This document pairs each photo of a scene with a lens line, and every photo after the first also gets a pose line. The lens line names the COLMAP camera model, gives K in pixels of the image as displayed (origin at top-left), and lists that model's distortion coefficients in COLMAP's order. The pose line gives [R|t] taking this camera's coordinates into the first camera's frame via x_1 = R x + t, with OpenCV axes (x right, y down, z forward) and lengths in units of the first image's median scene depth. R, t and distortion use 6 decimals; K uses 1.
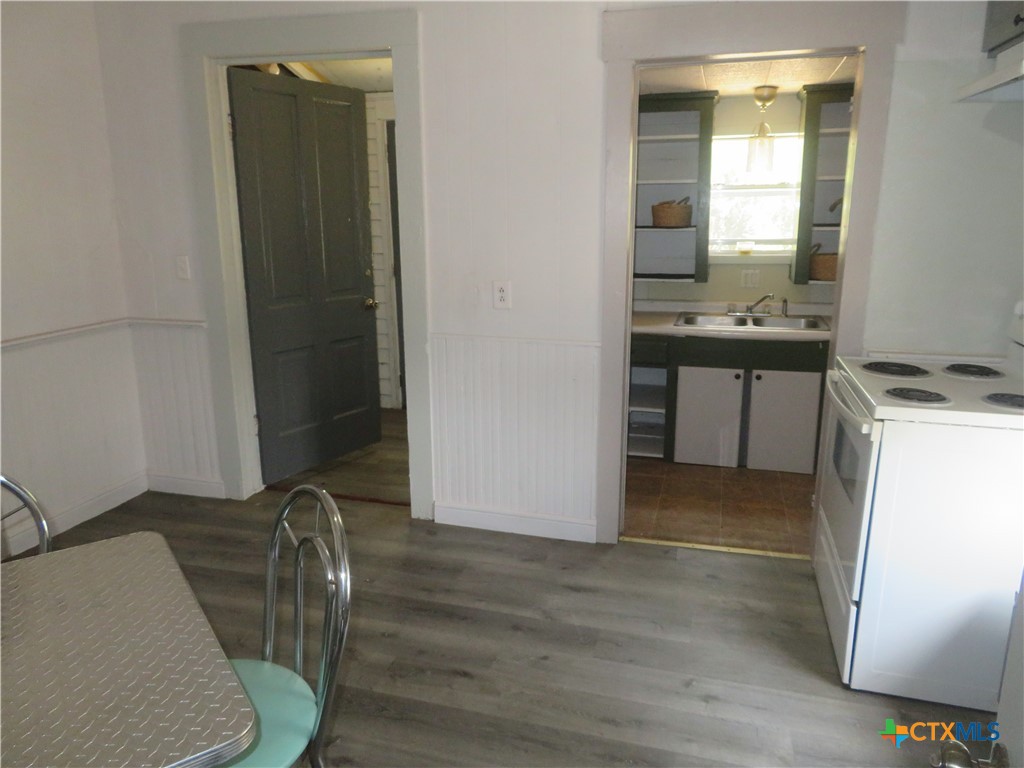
lens RADIAL K [[726.8, 0, 508.2], [0, 726.8, 380.2], [0, 0, 1]] dist [-0.011417, 0.007571]
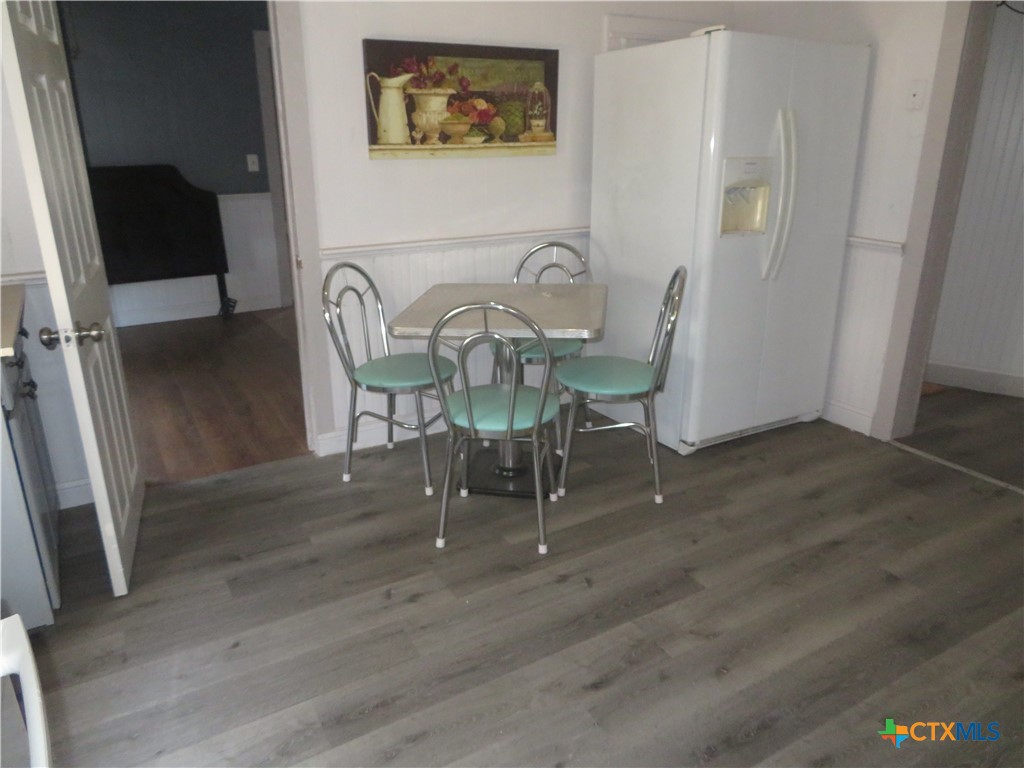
lens RADIAL K [[726.8, 0, 508.2], [0, 726.8, 380.2], [0, 0, 1]] dist [-0.011417, 0.007571]
pose [[-0.688490, 0.251564, -0.680218, 0.535122], [-0.162961, 0.860269, 0.483095, -0.311900], [0.706700, 0.443456, -0.551291, 1.351592]]
